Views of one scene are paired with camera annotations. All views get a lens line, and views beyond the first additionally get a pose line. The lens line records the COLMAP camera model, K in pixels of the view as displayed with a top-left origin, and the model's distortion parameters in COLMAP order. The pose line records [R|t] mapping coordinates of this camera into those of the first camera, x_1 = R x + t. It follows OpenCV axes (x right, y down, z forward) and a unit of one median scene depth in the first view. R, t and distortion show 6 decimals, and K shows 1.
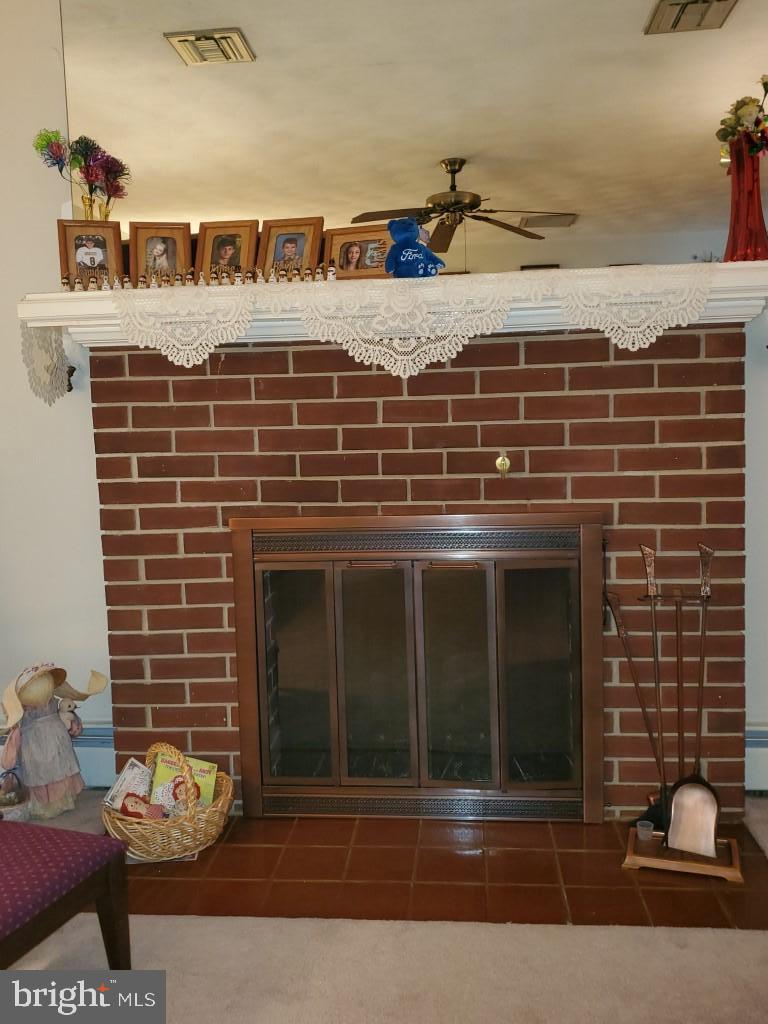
lens RADIAL K [[919.4, 0, 384.0], [0, 919.4, 512.0], [0, 0, 1]] dist [0.092381, -0.187272]
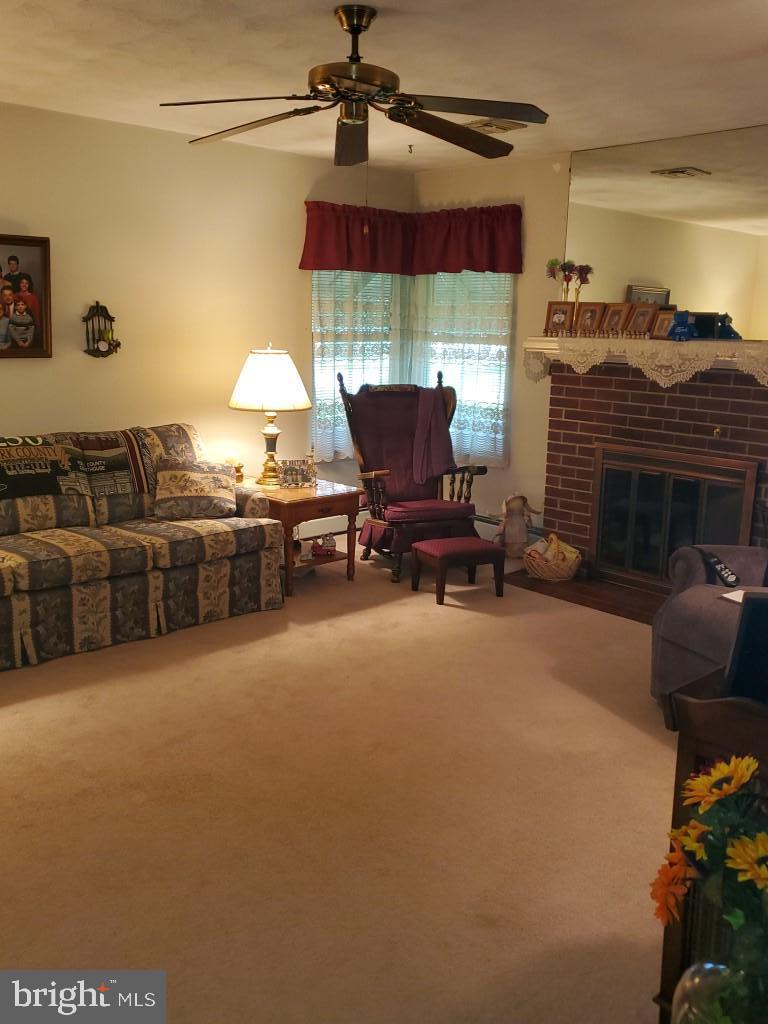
lens RADIAL K [[919.4, 0, 384.0], [0, 919.4, 512.0], [0, 0, 1]] dist [0.092381, -0.187272]
pose [[0.751783, 0.178811, -0.634704, 0.886258], [-0.108267, 0.982941, 0.148680, -0.102370], [0.650462, -0.043058, 0.758317, -1.014999]]
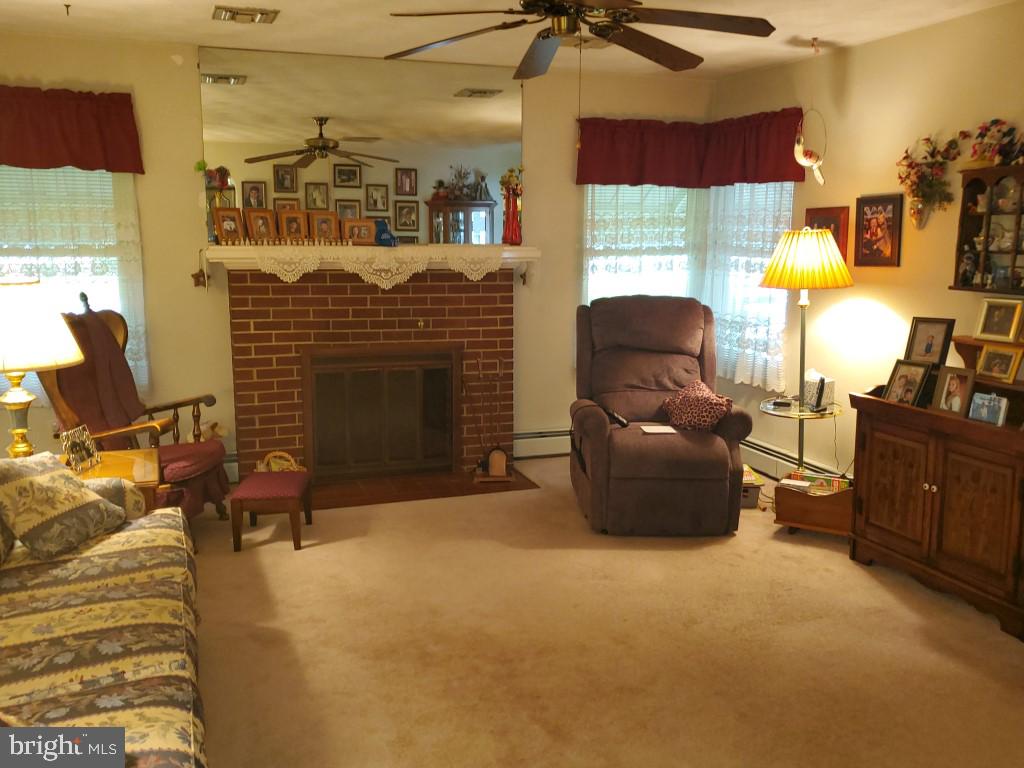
lens RADIAL K [[919.4, 0, 512.0], [0, 919.4, 384.0], [0, 0, 1]] dist [0.092381, -0.187272]
pose [[0.901562, -0.034687, 0.431257, -0.663620], [0.007107, 0.997834, 0.065400, -0.051604], [-0.432591, -0.055897, 0.899856, -1.192600]]
